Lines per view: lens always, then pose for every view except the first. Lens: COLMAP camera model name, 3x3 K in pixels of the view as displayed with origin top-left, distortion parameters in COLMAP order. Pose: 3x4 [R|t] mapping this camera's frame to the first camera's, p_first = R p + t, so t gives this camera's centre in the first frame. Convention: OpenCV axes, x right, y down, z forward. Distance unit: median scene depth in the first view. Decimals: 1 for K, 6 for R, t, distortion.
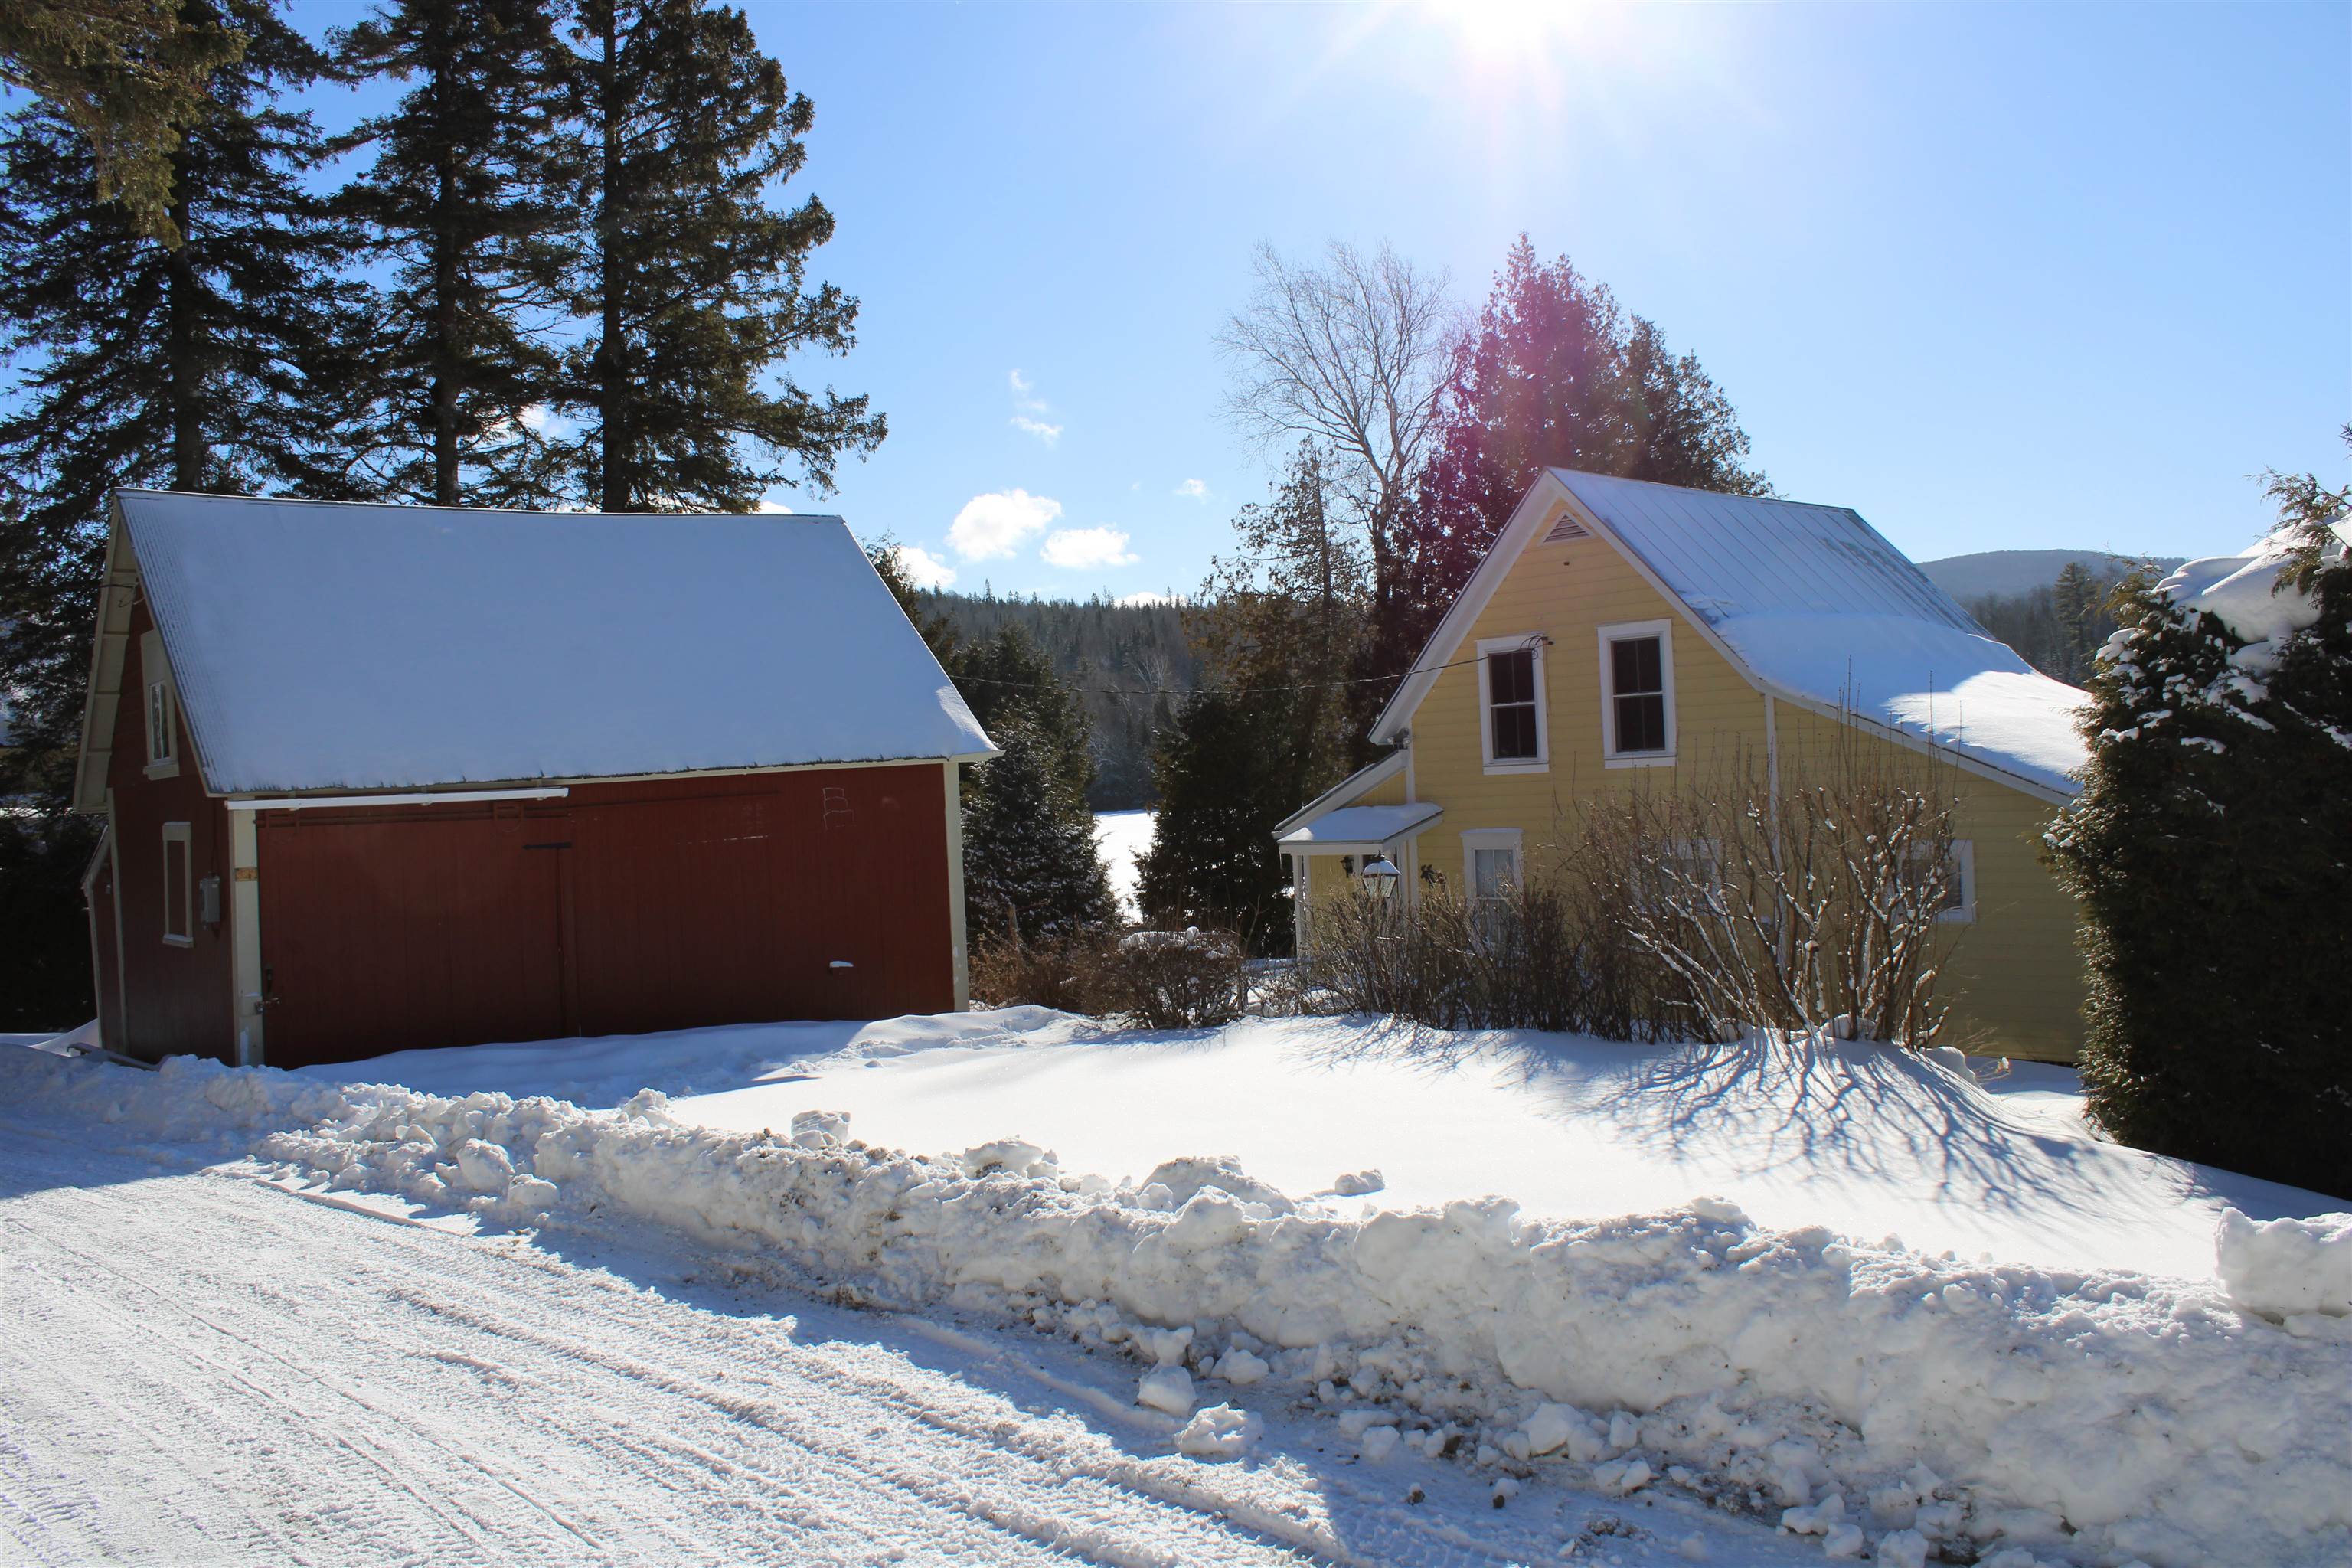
lens RADIAL K [[2014.7, 0, 1176.0], [0, 2014.7, 784.0], [0, 0, 1]] dist [-0.286336, 0.000344]
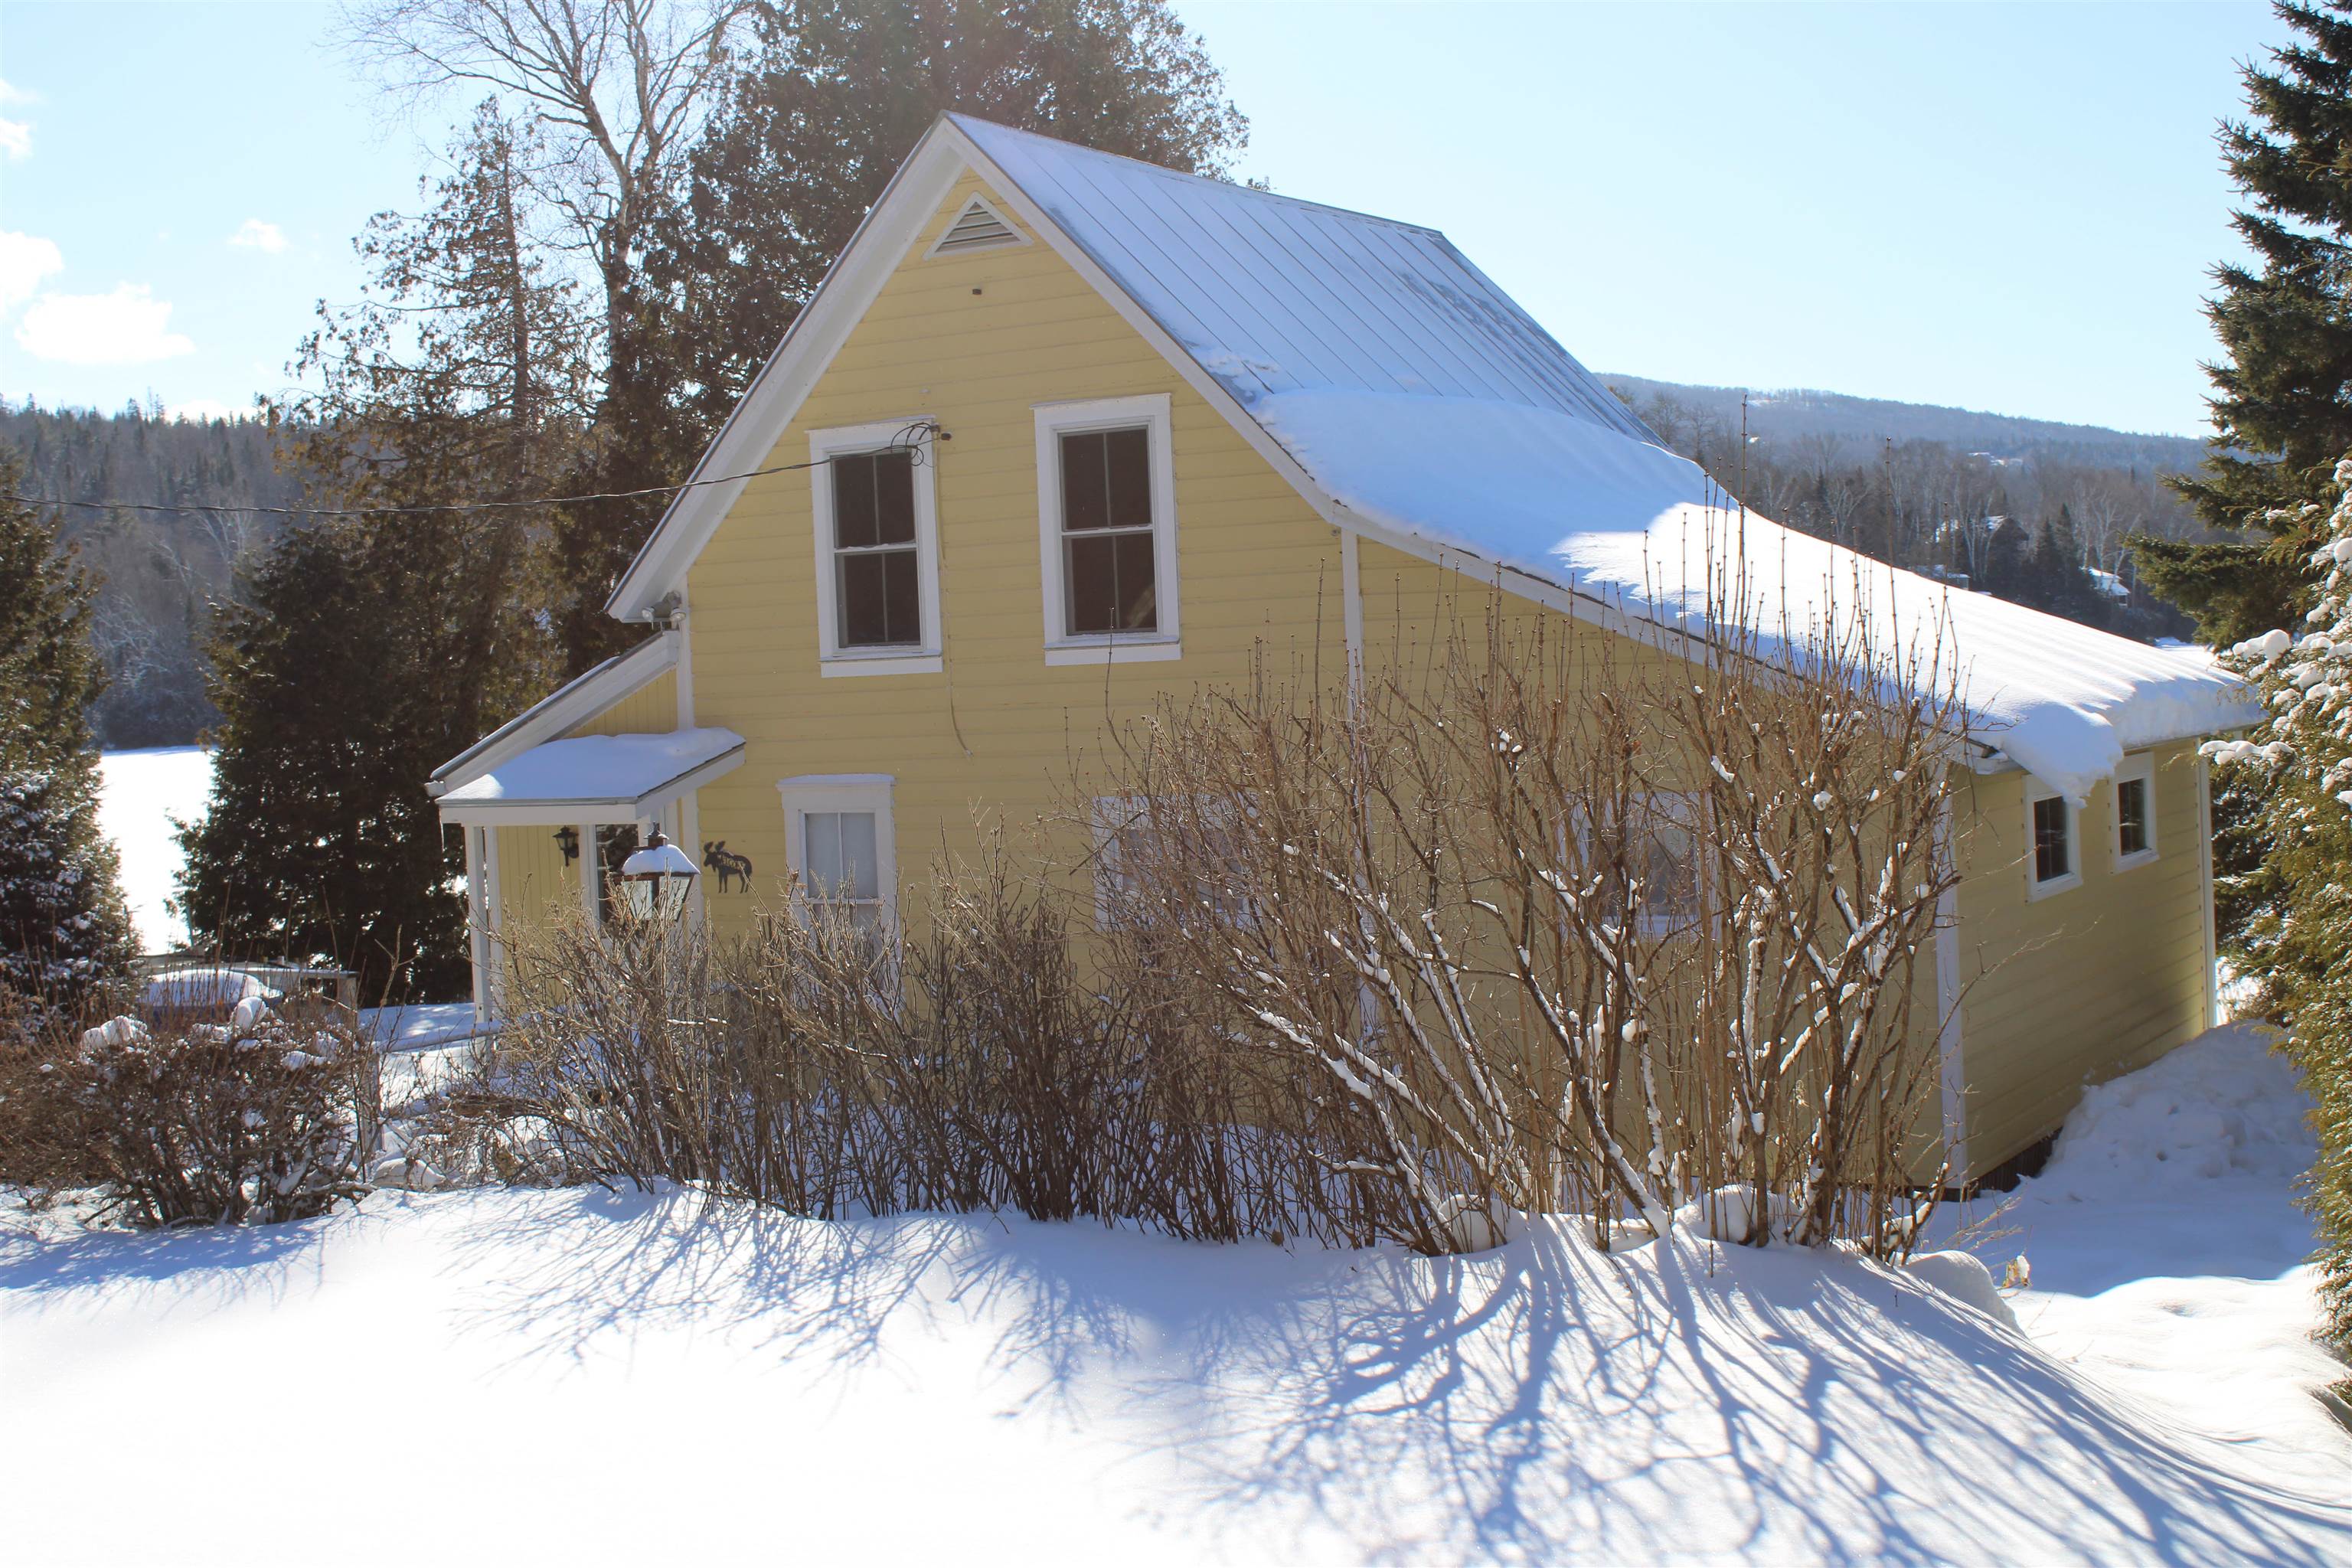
lens RADIAL K [[3055.2, 0, 1174.8], [0, 3055.2, 743.8], [0, 0, 1]] dist [-0.092345, 0.304702]
pose [[0.958330, -0.004083, 0.285635, 0.005901], [0.000337, 0.999913, 0.013164, 0.002090], [-0.285664, -0.012520, 0.958248, 0.130314]]
